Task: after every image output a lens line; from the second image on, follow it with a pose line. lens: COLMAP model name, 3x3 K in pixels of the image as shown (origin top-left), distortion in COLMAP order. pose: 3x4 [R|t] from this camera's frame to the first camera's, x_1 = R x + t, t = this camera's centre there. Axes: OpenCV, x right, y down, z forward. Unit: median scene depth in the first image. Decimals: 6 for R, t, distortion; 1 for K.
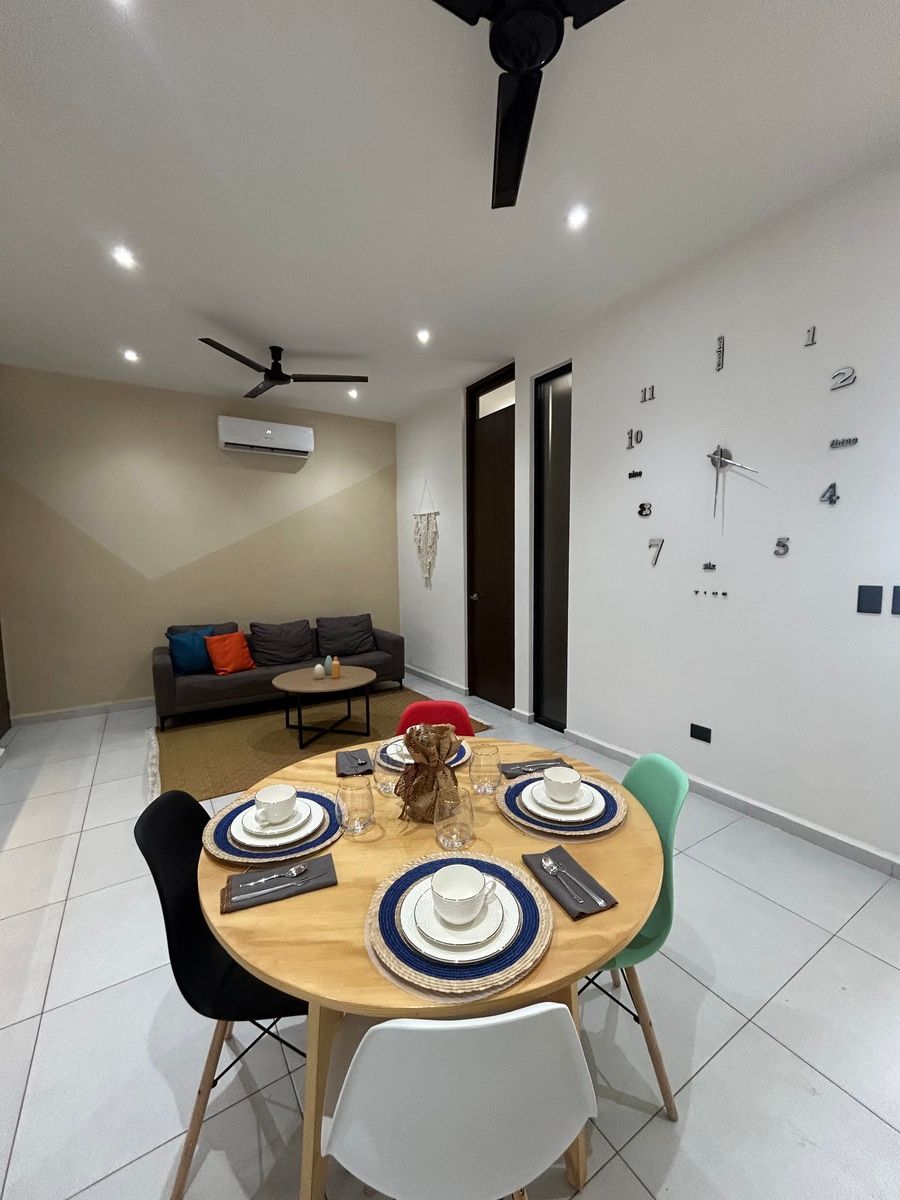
lens RADIAL K [[484.5, 0, 450.5], [0, 484.5, 602.6], [0, 0, 1]] dist [-0.002313, -0.000006]
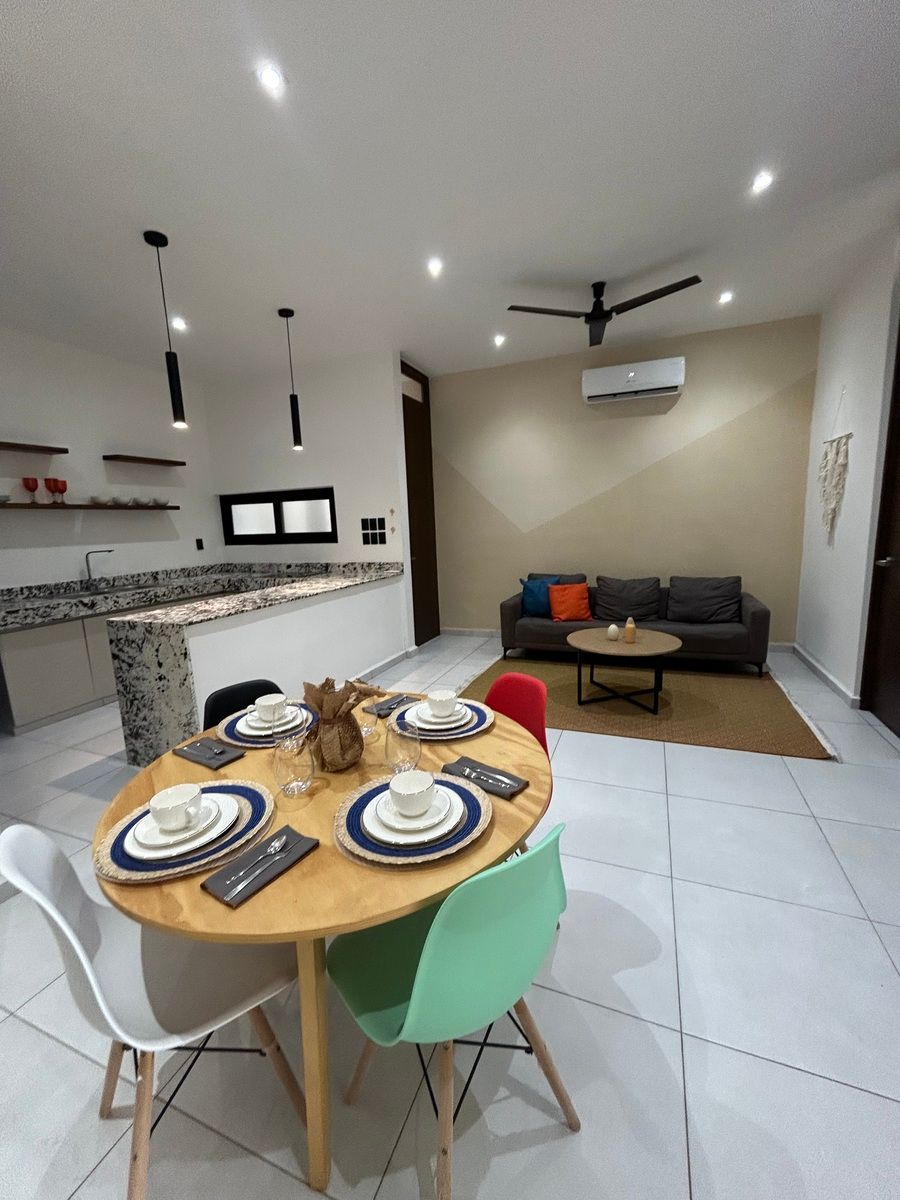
lens RADIAL K [[487.1, 0, 451.3], [0, 487.1, 603.1], [0, 0, 1]] dist [-0.001875, 0.000111]
pose [[0.584086, 0.122641, -0.802373, 0.230601], [-0.040715, 0.991702, 0.121941, -0.013387], [0.810670, -0.038556, 0.584232, 0.150246]]
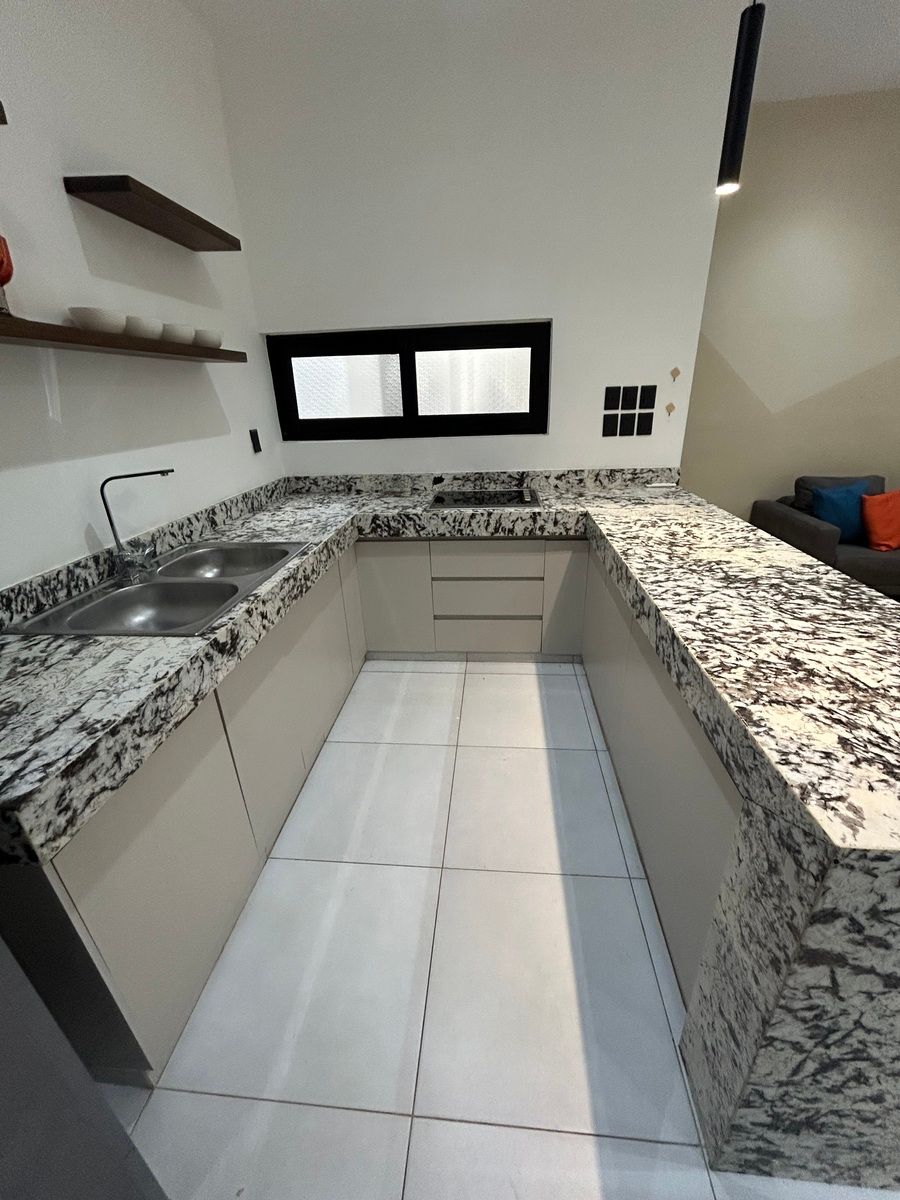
lens RADIAL K [[487.1, 0, 451.3], [0, 487.1, 603.1], [0, 0, 1]] dist [-0.001875, 0.000111]
pose [[0.792717, 0.226739, -0.565853, -0.487431], [-0.027481, 0.940600, 0.338403, -0.007827], [0.608970, -0.252707, 0.751861, 0.014028]]
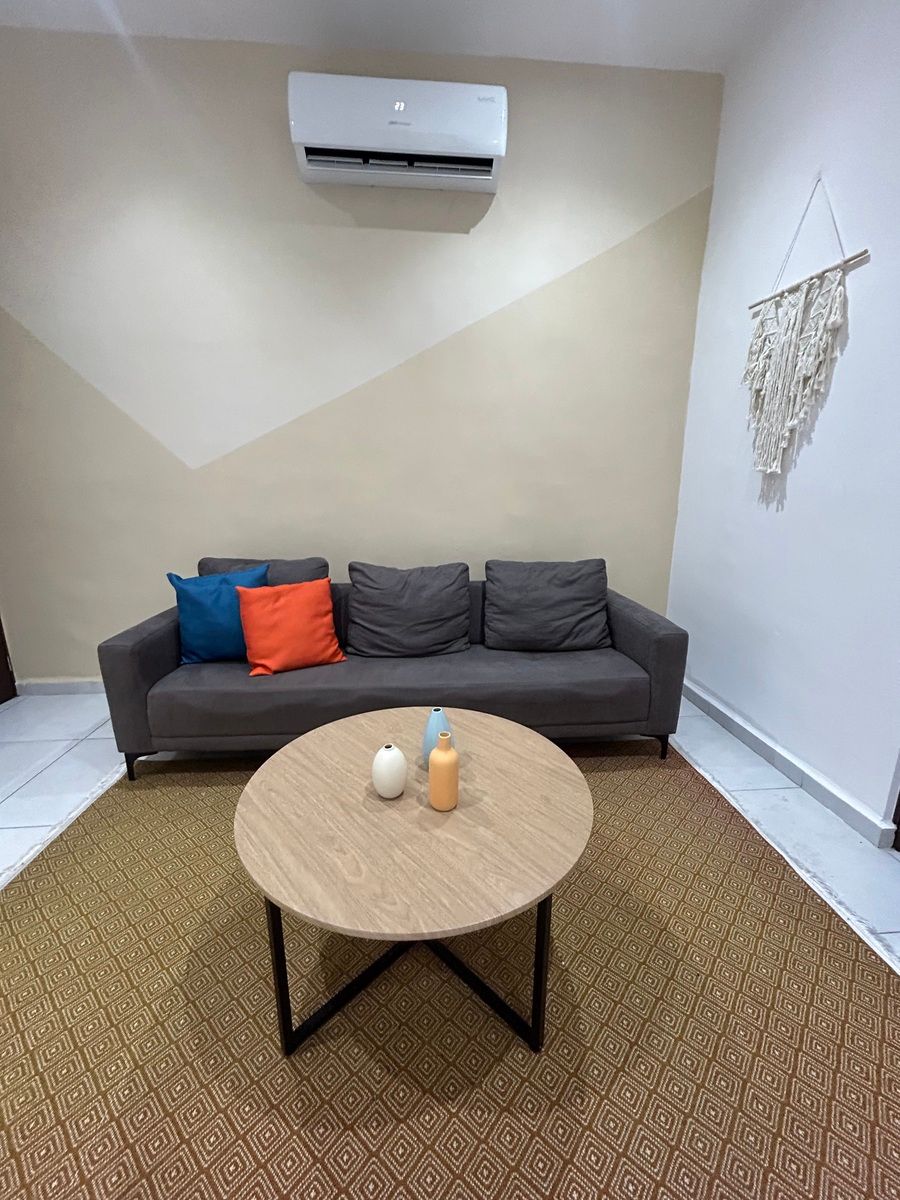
lens RADIAL K [[492.3, 0, 454.5], [0, 492.3, 605.3], [0, 0, 1]] dist [-0.000341, -0.000094]
pose [[0.884604, 0.126692, -0.448804, -0.089941], [-0.053692, 0.983660, 0.171846, -0.006079], [0.463242, -0.127918, 0.876951, 0.597890]]
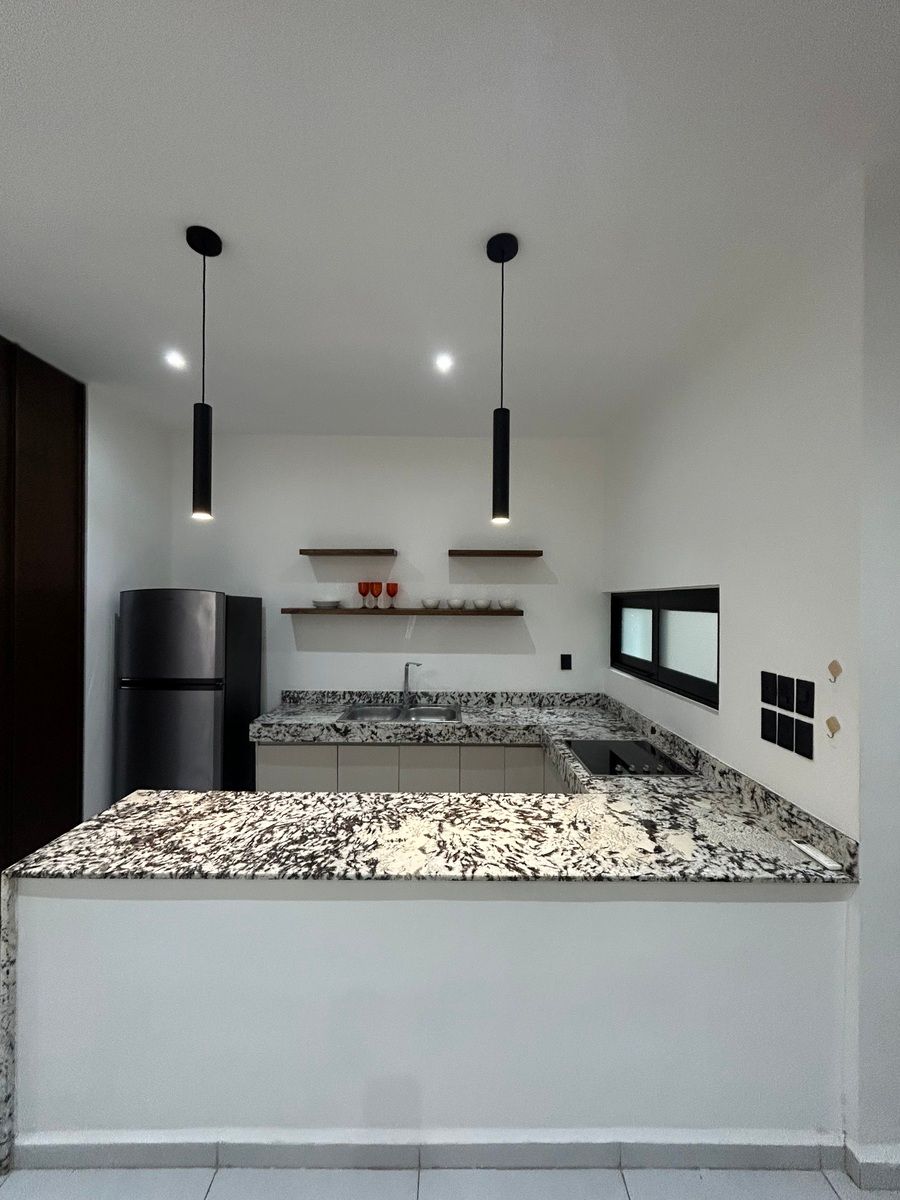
lens RADIAL K [[484.5, 0, 450.5], [0, 484.5, 602.6], [0, 0, 1]] dist [-0.002313, -0.000006]
pose [[-0.534134, 0.008151, -0.845361, -0.257183], [-0.076661, 0.995367, 0.058035, -0.114243], [0.841917, 0.095804, -0.531034, 0.589415]]
